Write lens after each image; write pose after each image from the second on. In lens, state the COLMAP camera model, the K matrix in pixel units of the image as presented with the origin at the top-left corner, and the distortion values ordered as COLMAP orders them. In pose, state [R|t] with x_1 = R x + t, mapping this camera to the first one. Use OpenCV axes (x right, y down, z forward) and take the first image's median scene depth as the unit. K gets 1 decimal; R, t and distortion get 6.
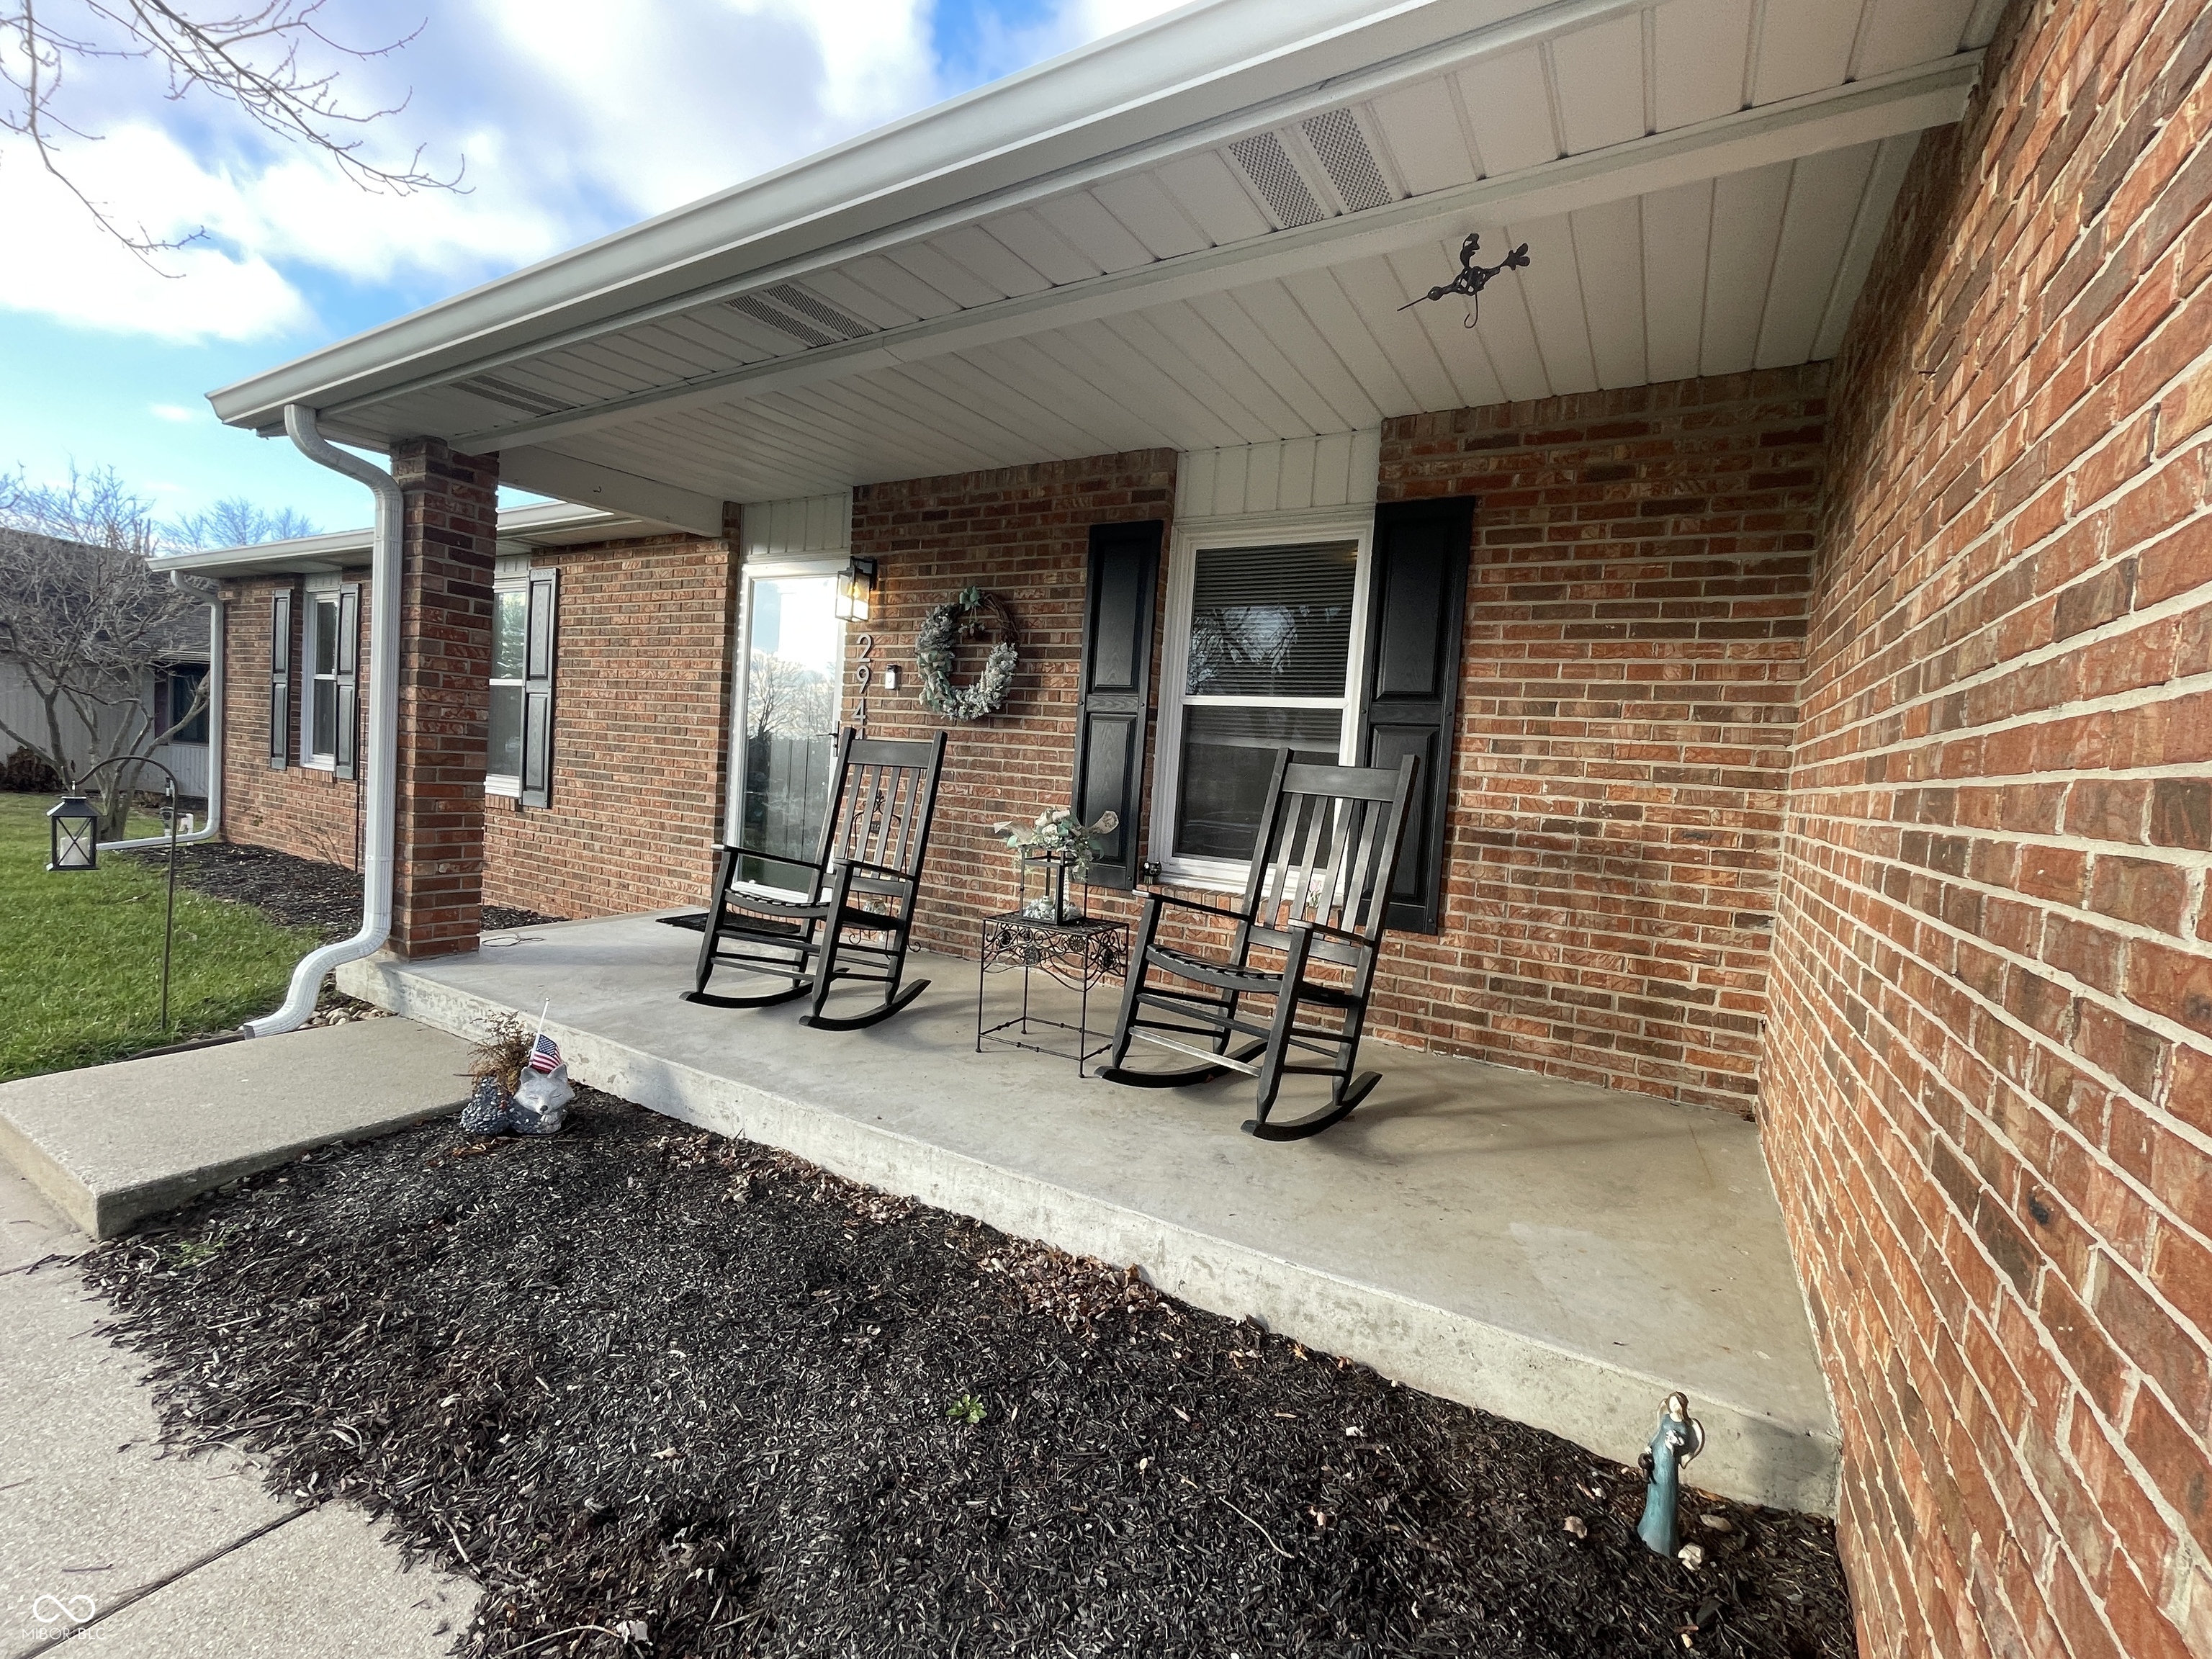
lens RADIAL K [[940.4, 0, 1103.7], [0, 940.4, 827.6], [0, 0, 1]] dist [-0.007191, 0.001683]
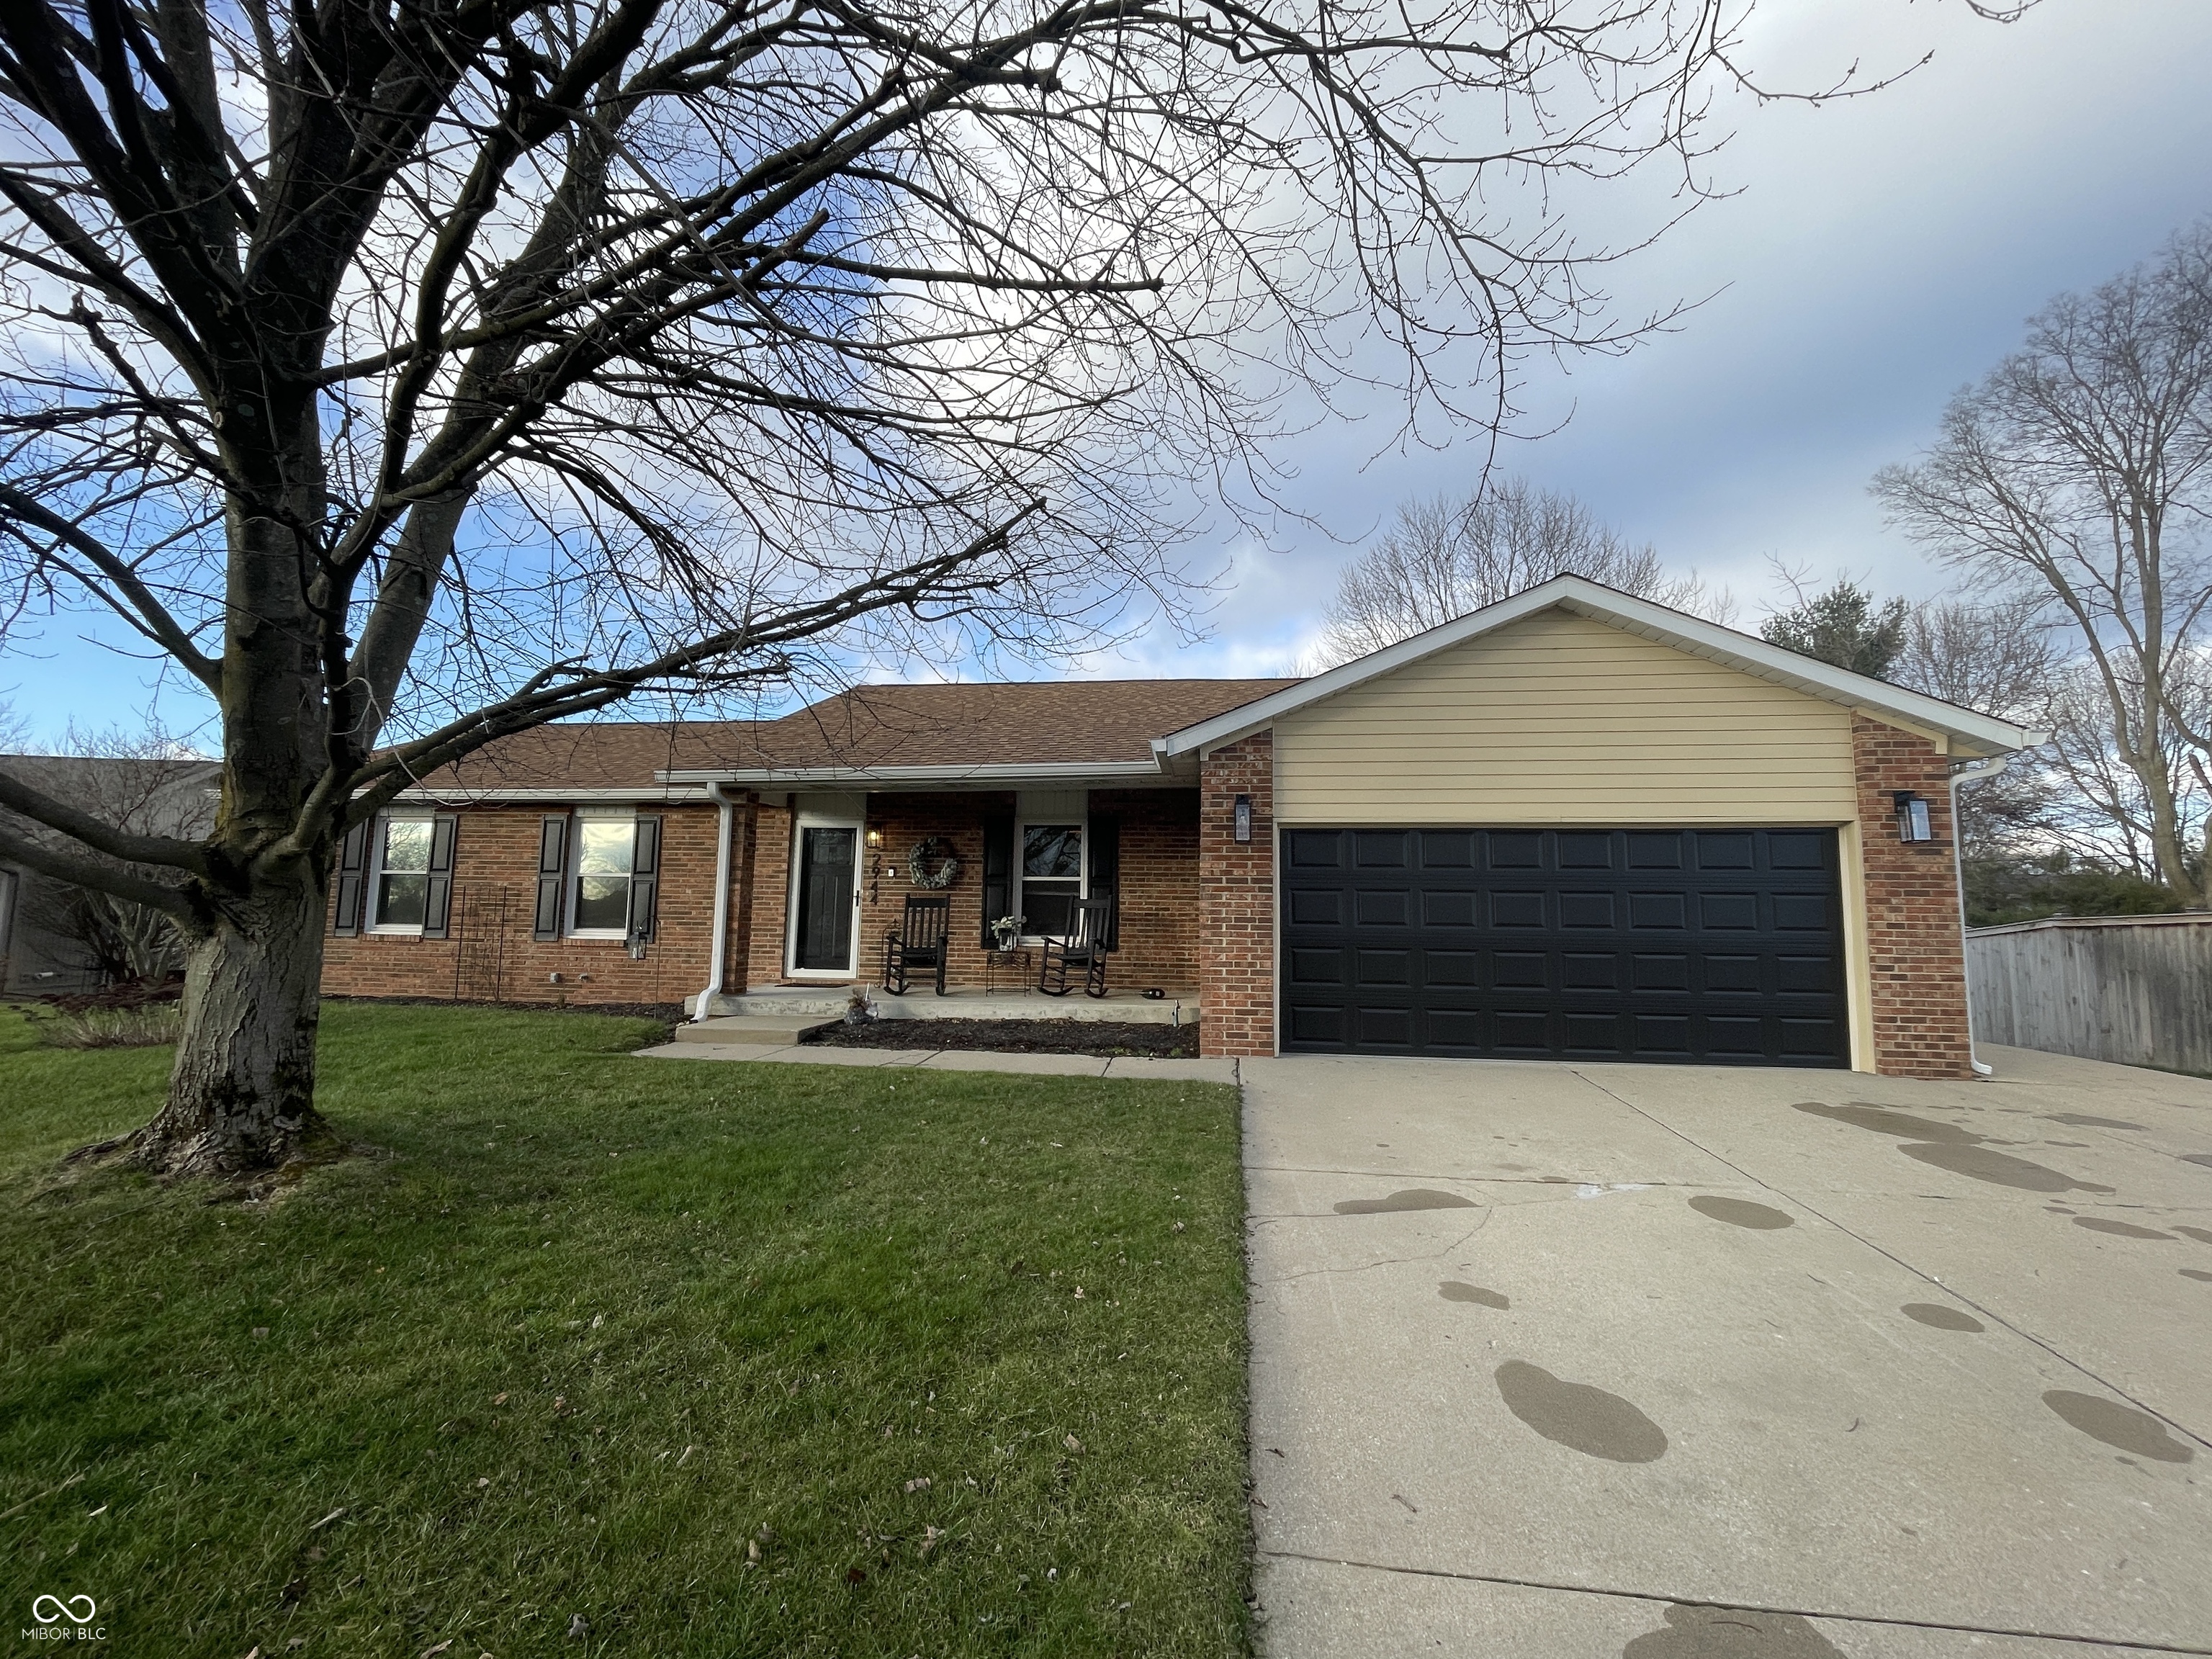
lens RADIAL K [[898.2, 0, 1111.6], [0, 898.2, 828.8], [0, 0, 1]] dist [-0.003731, 0.000220]
pose [[0.914183, -0.011518, 0.405139, -0.894481], [0.074786, 0.987226, -0.140687, 0.133691], [-0.398343, 0.158912, 0.903366, -1.814797]]
